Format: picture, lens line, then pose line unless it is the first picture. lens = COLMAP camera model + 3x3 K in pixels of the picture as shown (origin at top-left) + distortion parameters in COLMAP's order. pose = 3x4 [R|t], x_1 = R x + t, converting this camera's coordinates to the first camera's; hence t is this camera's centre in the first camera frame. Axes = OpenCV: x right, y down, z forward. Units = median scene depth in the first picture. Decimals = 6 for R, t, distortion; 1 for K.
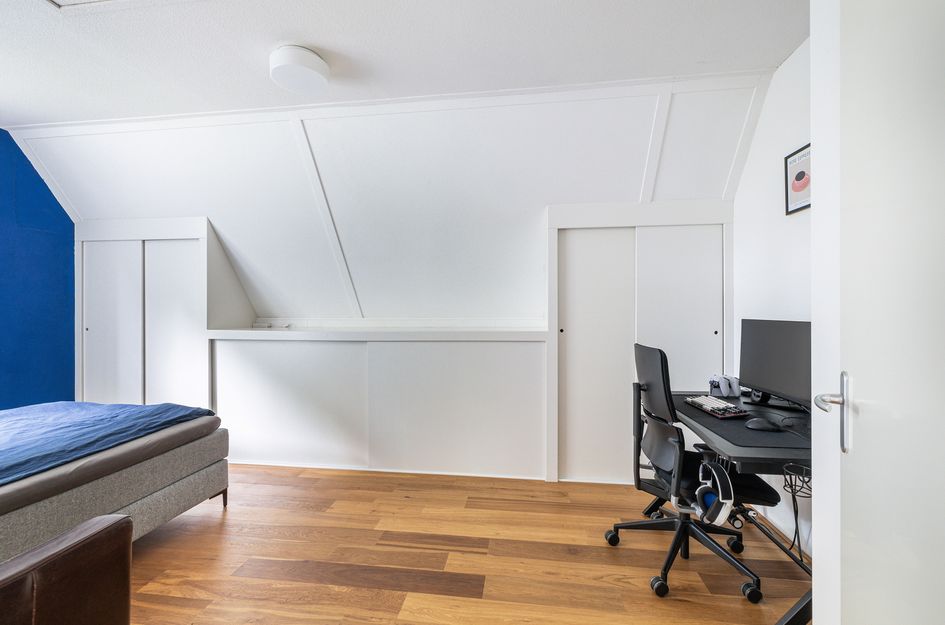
lens RADIAL K [[380.1, 0, 478.2], [0, 380.1, 310.6], [0, 0, 1]] dist [-0.001057, -0.000036]
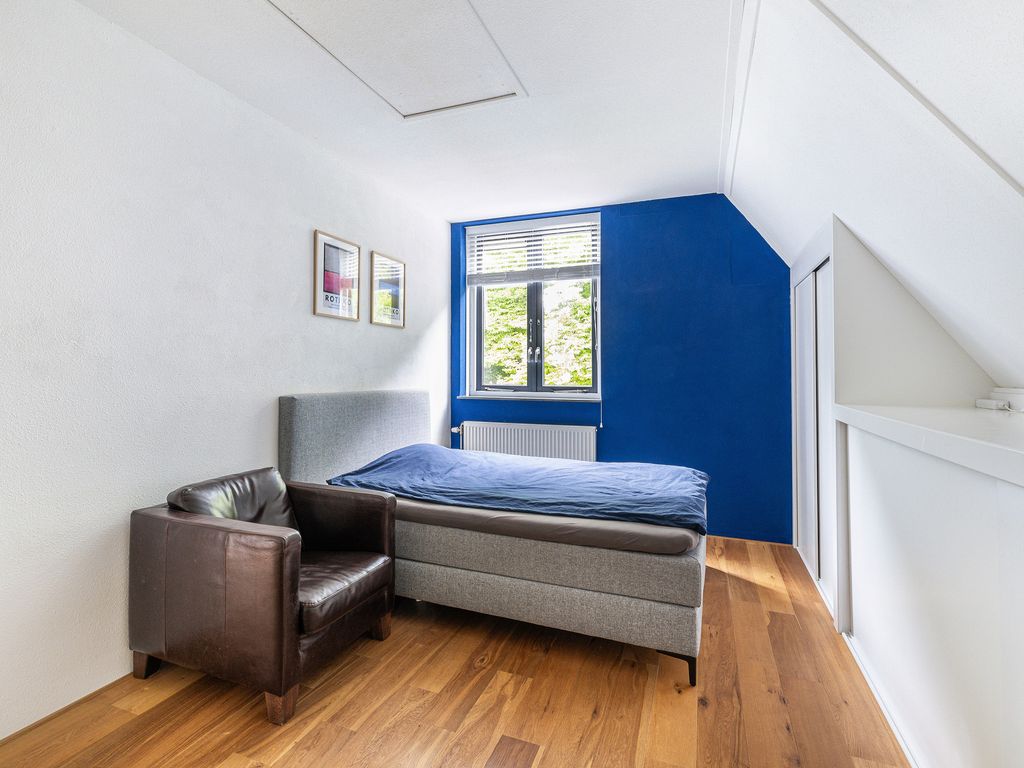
lens RADIAL K [[490.0, 0, 515.1], [0, 490.0, 373.6], [0, 0, 1]] dist [-0.001583, 0.000218]
pose [[-0.239504, -0.010422, -0.970839, 0.223566], [-0.005951, 0.999939, -0.009266, 0.022484], [0.970877, 0.003558, -0.239552, 1.138675]]
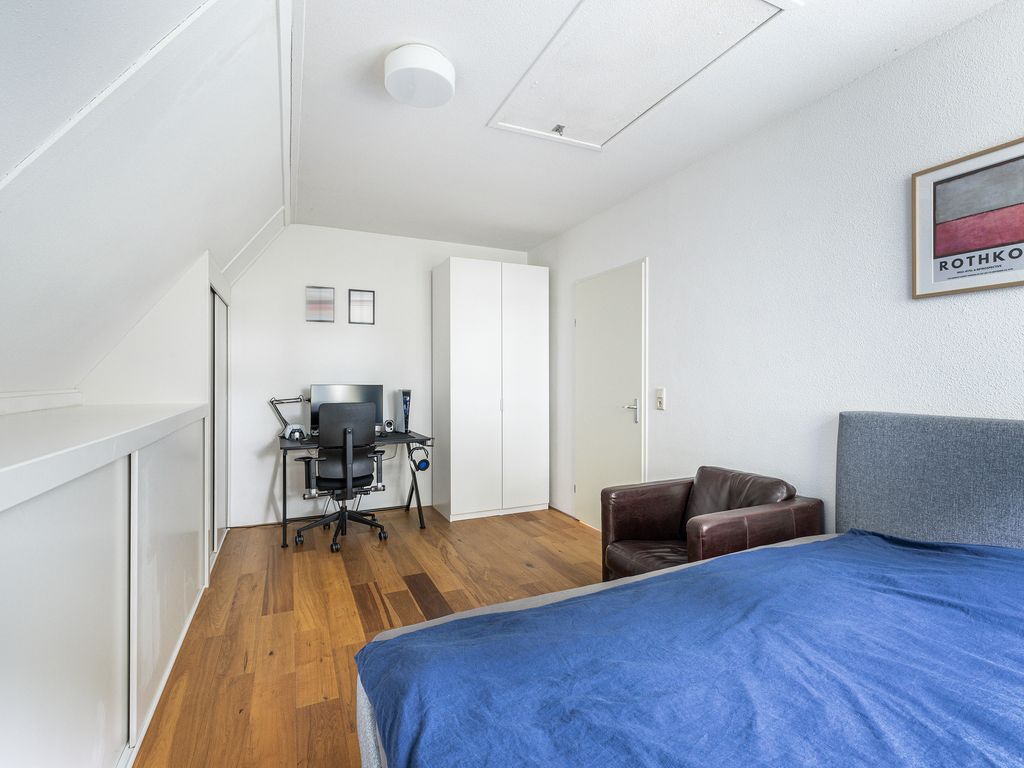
lens RADIAL K [[490.0, 0, 514.7], [0, 490.0, 383.7], [0, 0, 1]] dist [-0.001583, 0.000218]
pose [[-0.524537, -0.011485, 0.851310, -1.478395], [-0.011861, 0.999911, 0.006181, 0.012872], [-0.851305, -0.006855, -0.524626, 1.425177]]
